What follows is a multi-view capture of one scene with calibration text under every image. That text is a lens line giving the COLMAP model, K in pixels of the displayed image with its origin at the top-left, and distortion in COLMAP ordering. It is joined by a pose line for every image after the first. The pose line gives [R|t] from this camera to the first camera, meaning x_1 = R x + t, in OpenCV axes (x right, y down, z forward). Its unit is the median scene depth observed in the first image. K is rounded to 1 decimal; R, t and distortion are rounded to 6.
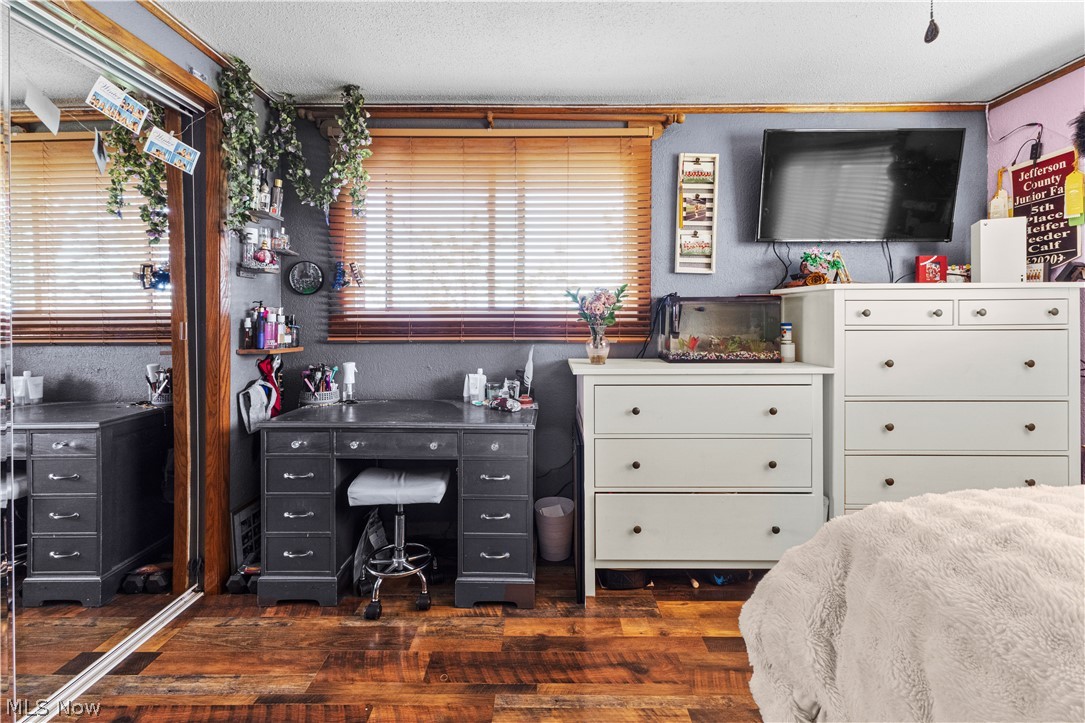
lens RADIAL K [[483.2, 0, 539.8], [0, 483.2, 314.4], [0, 0, 1]] dist [0.004203, 0.000009]
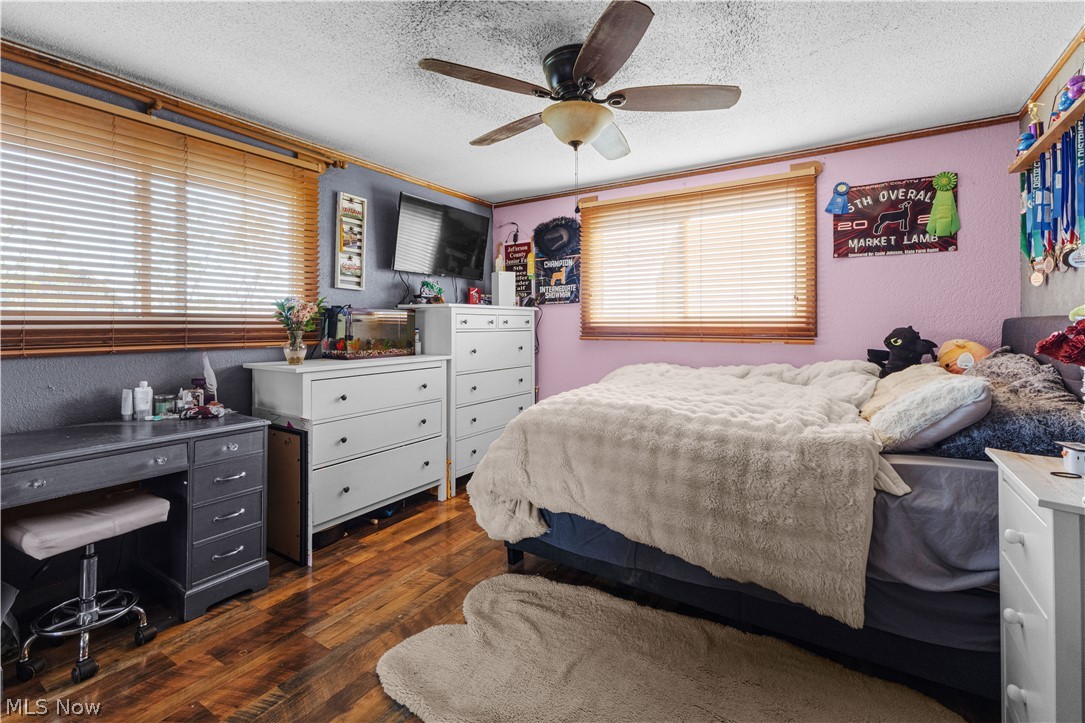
lens RADIAL K [[483.2, 0, 539.8], [0, 483.2, 314.4], [0, 0, 1]] dist [0.004203, 0.000009]
pose [[0.538469, 0.018845, 0.842435, -0.535374], [-0.004573, 0.999801, -0.019442, 0.002982], [-0.842633, 0.006617, 0.538448, -0.109350]]
